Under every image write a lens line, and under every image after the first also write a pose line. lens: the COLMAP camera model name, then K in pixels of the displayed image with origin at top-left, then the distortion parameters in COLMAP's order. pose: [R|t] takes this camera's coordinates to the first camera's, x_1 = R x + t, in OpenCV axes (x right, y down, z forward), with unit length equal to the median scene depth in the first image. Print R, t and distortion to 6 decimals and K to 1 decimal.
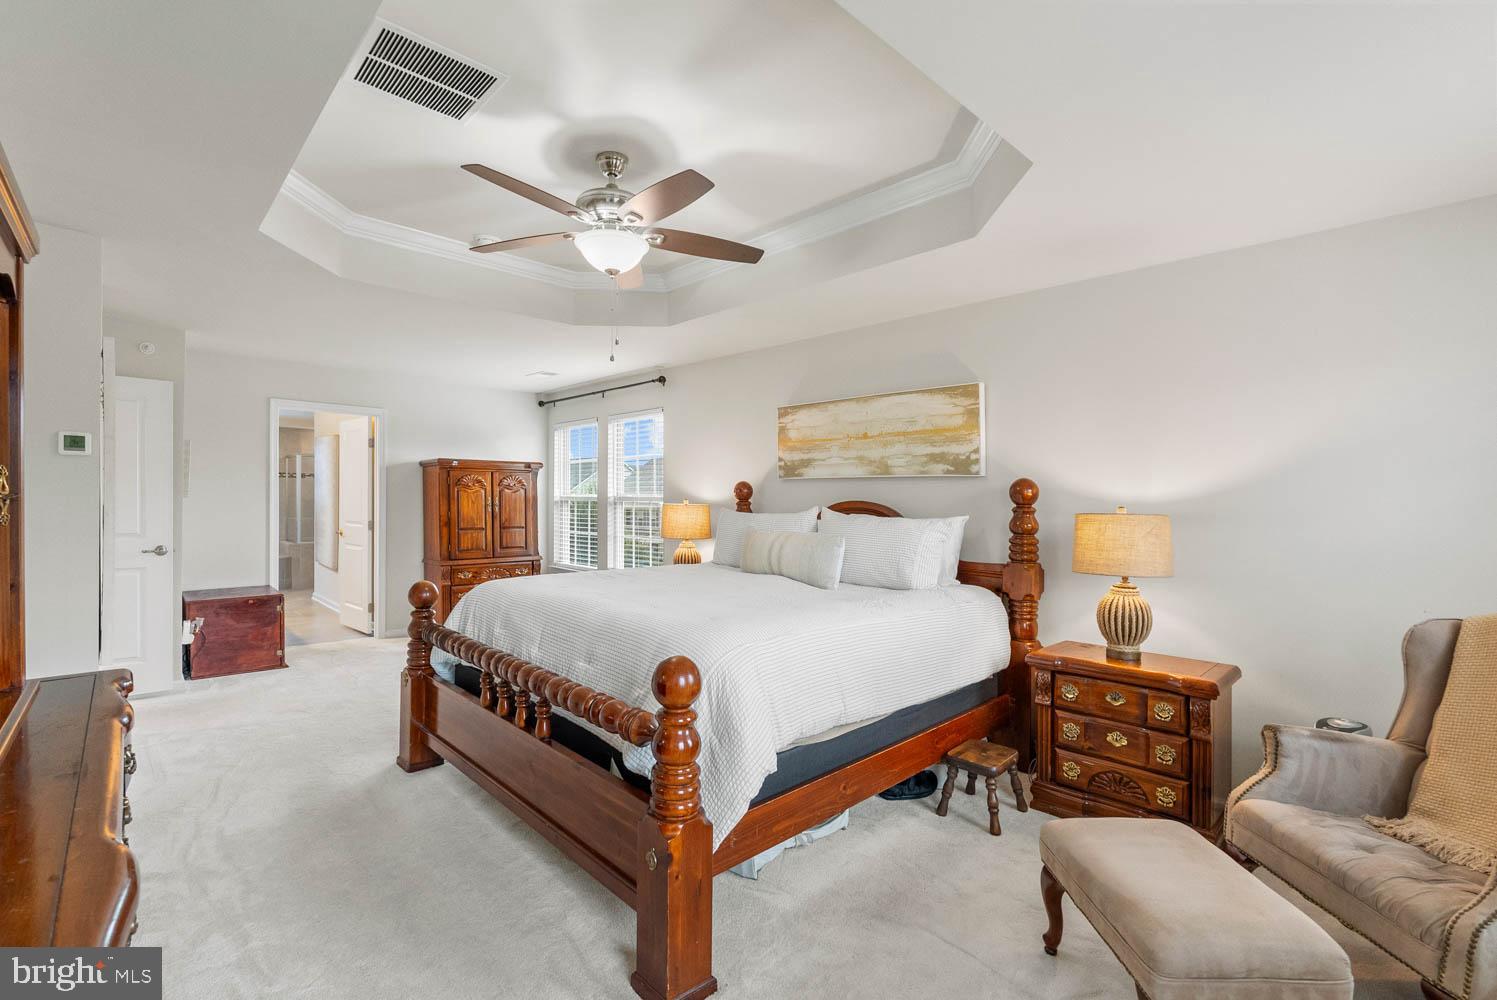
lens RADIAL K [[662.9, 0, 756.1], [0, 662.9, 505.1], [0, 0, 1]] dist [-0.012843, 0.000513]
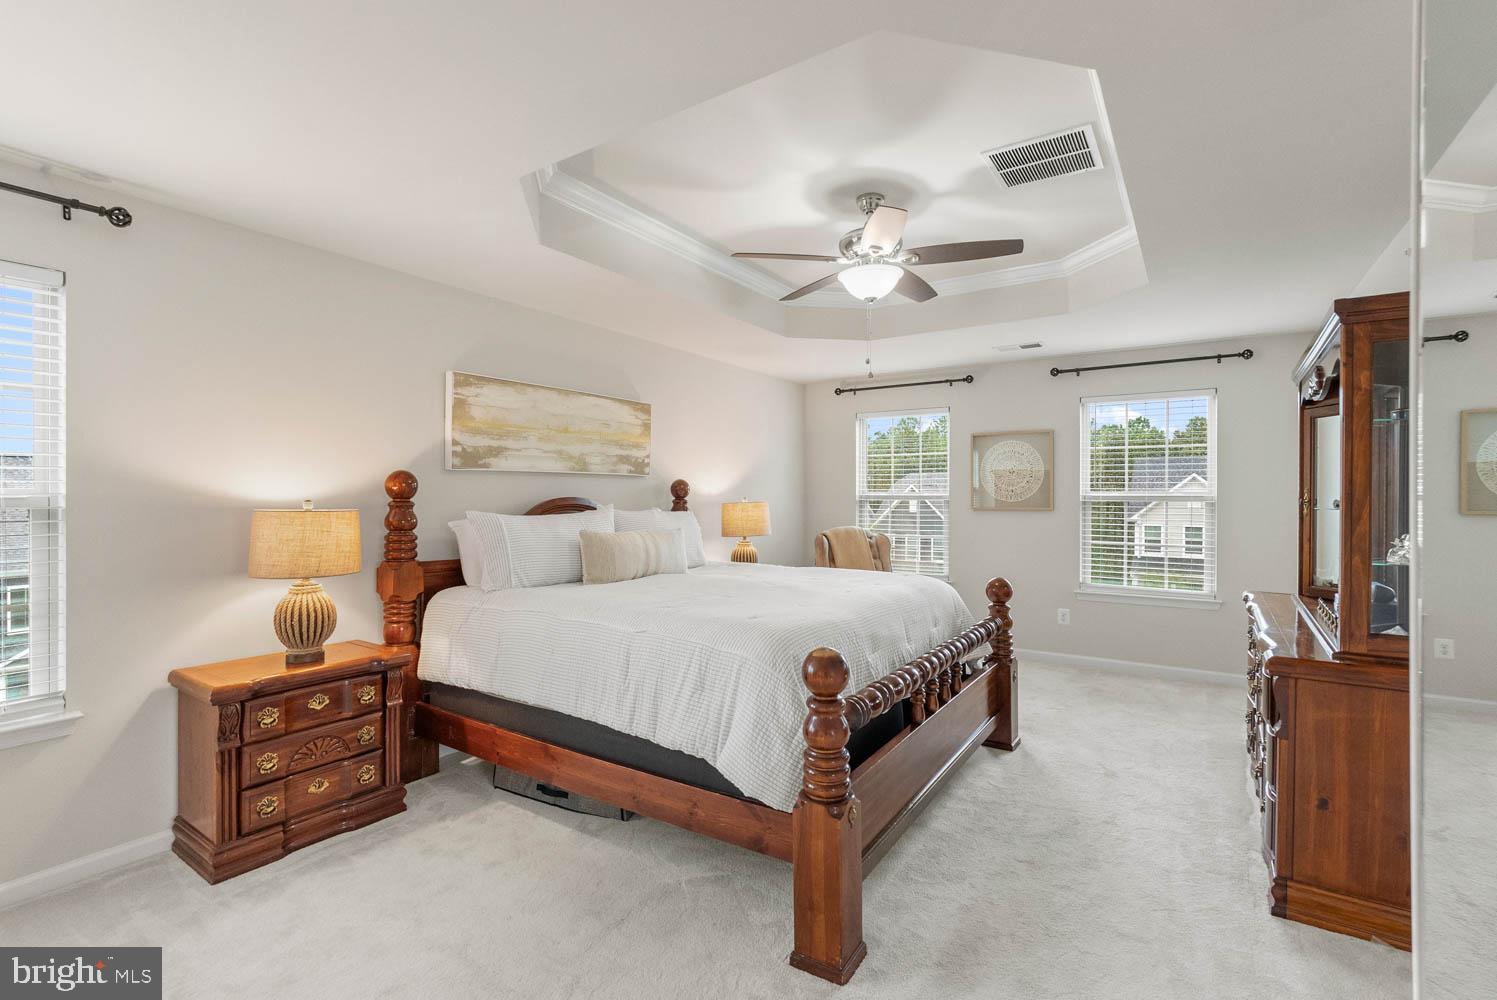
lens RADIAL K [[662.9, 0, 757.7], [0, 662.9, 490.1], [0, 0, 1]] dist [-0.012843, 0.000513]
pose [[-0.210870, -0.003800, 0.977507, -0.805238], [0.010998, 0.999920, 0.006260, -0.019213], [-0.977452, 0.012071, -0.210812, 0.894085]]
